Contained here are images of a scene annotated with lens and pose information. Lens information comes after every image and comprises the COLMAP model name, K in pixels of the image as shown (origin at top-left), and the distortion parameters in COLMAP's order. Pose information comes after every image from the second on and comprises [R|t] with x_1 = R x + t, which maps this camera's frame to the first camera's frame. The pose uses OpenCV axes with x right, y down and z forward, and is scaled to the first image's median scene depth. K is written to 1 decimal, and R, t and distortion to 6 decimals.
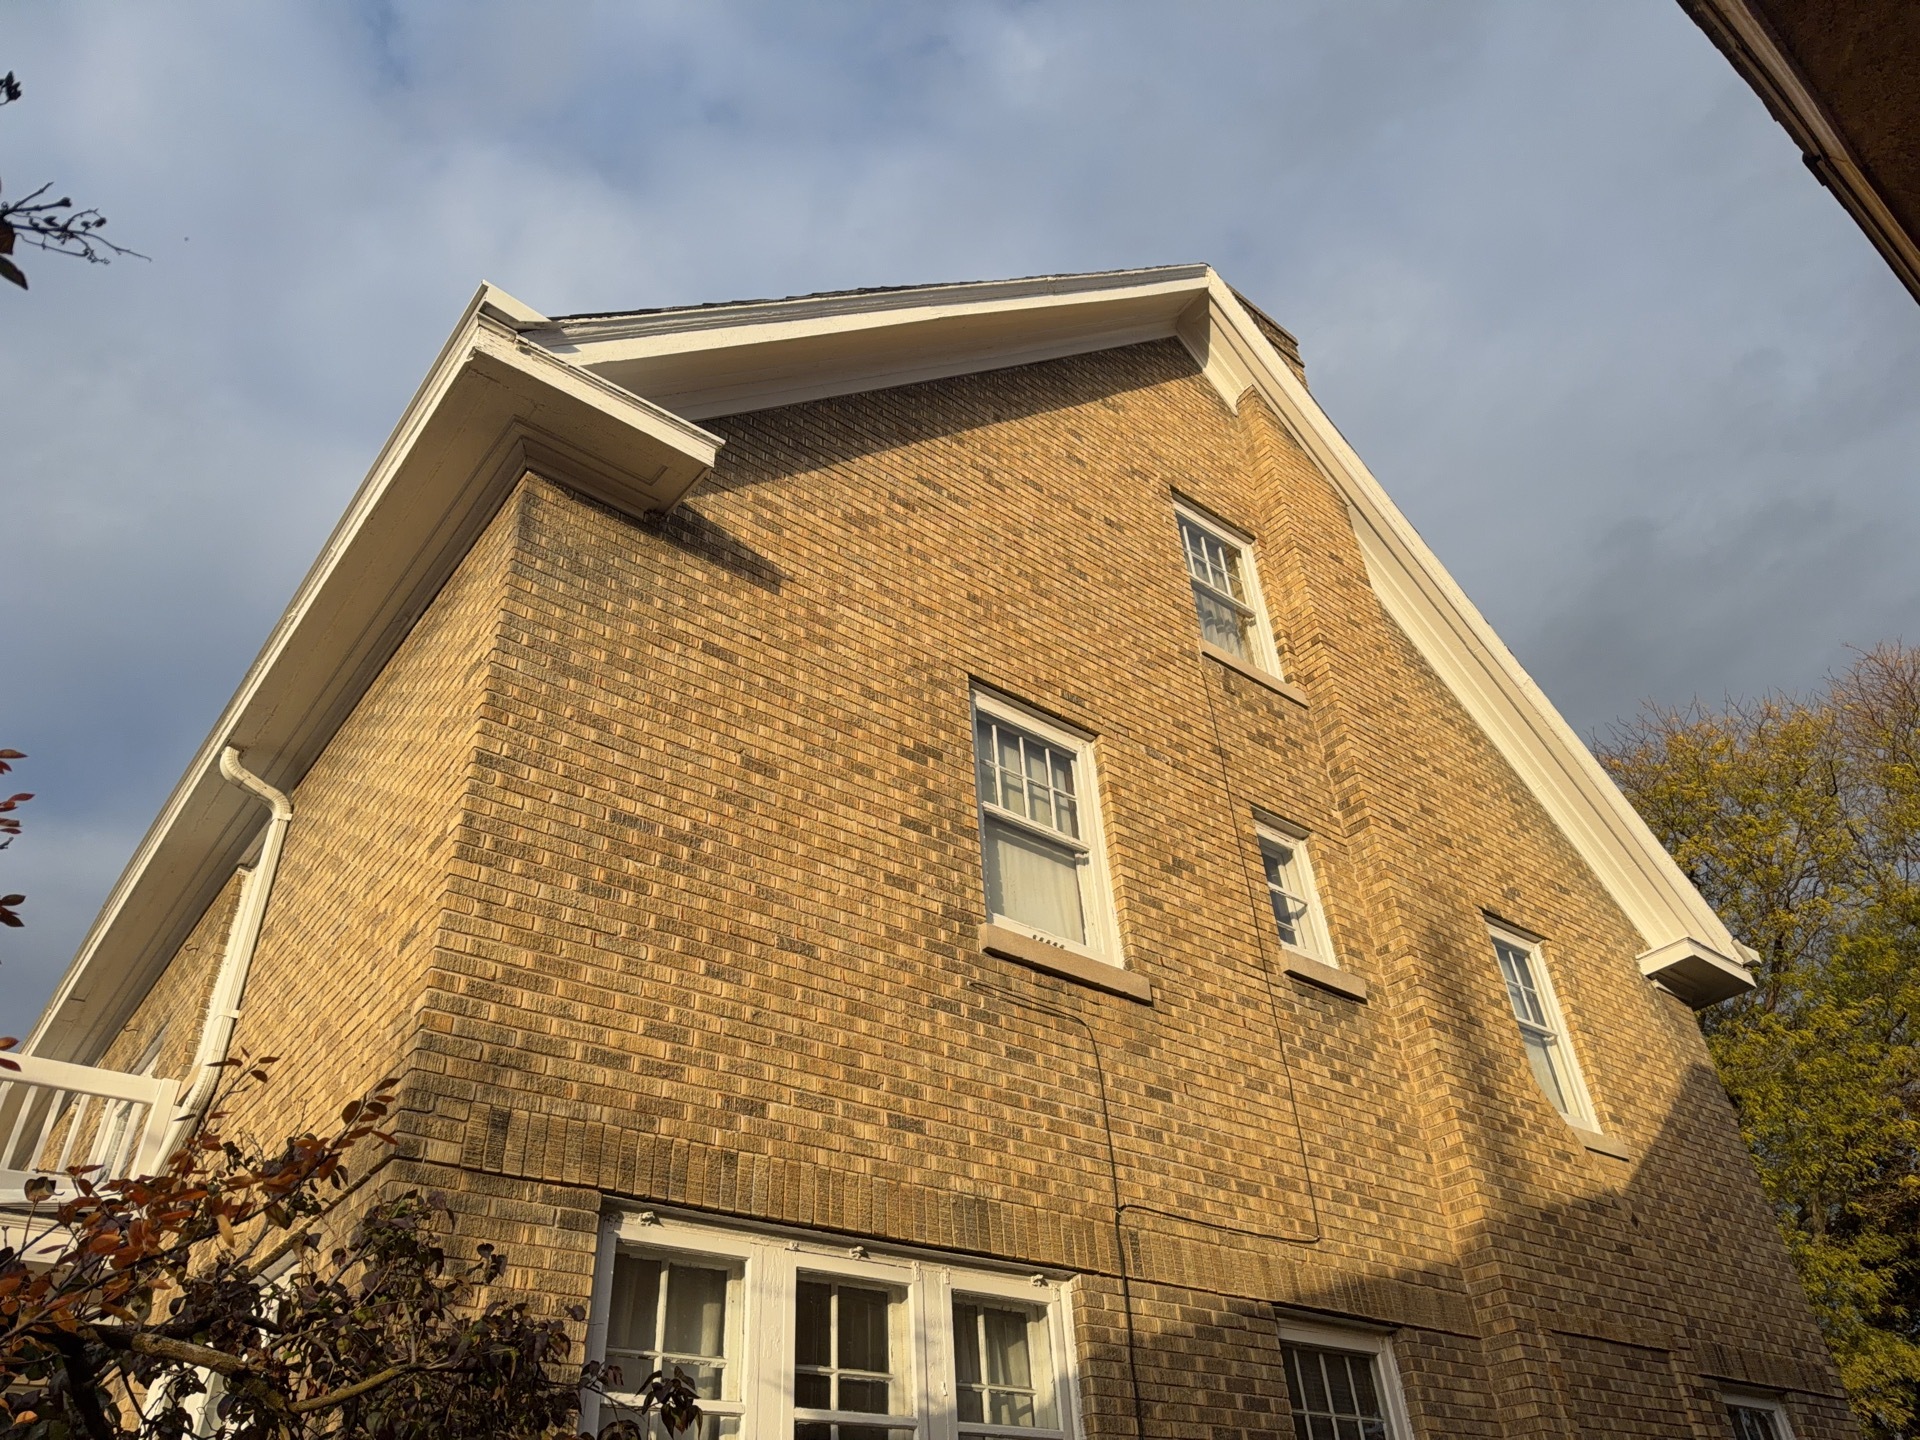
lens RADIAL K [[1357.8, 0, 939.9], [0, 1357.8, 722.5], [0, 0, 1]] dist [0.179678, -0.320992]
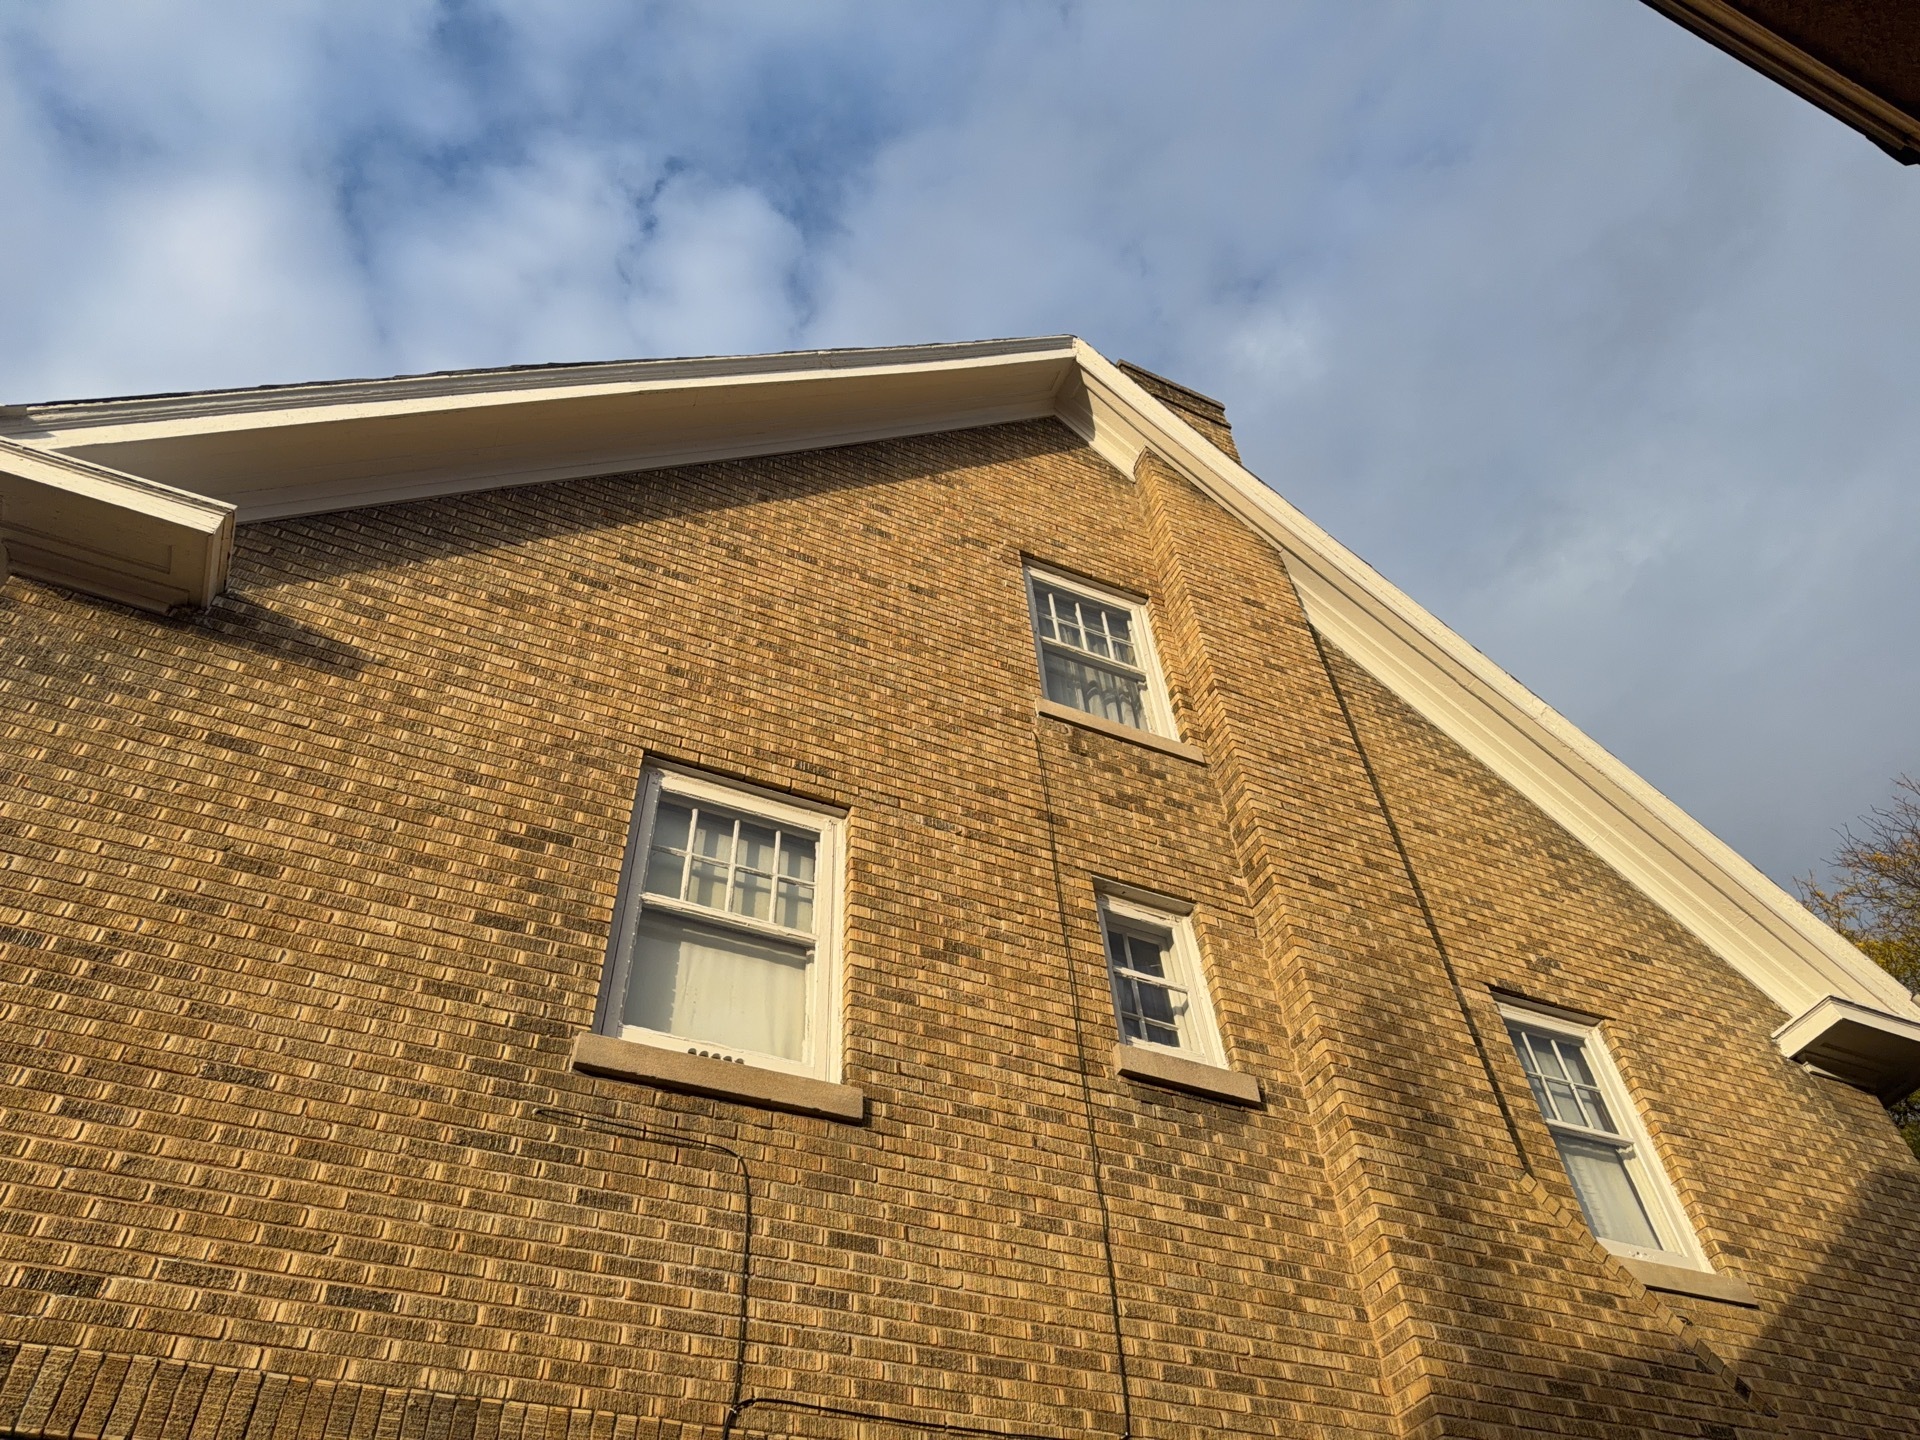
lens RADIAL K [[1357.6, 0, 965.0], [0, 1357.6, 718.5], [0, 0, 1]] dist [0.078237, -0.104370]
pose [[0.967634, -0.181799, -0.175027, 0.339461], [0.142121, 0.965693, -0.217345, 0.145539], [0.208535, 0.185435, 0.960274, 0.229832]]
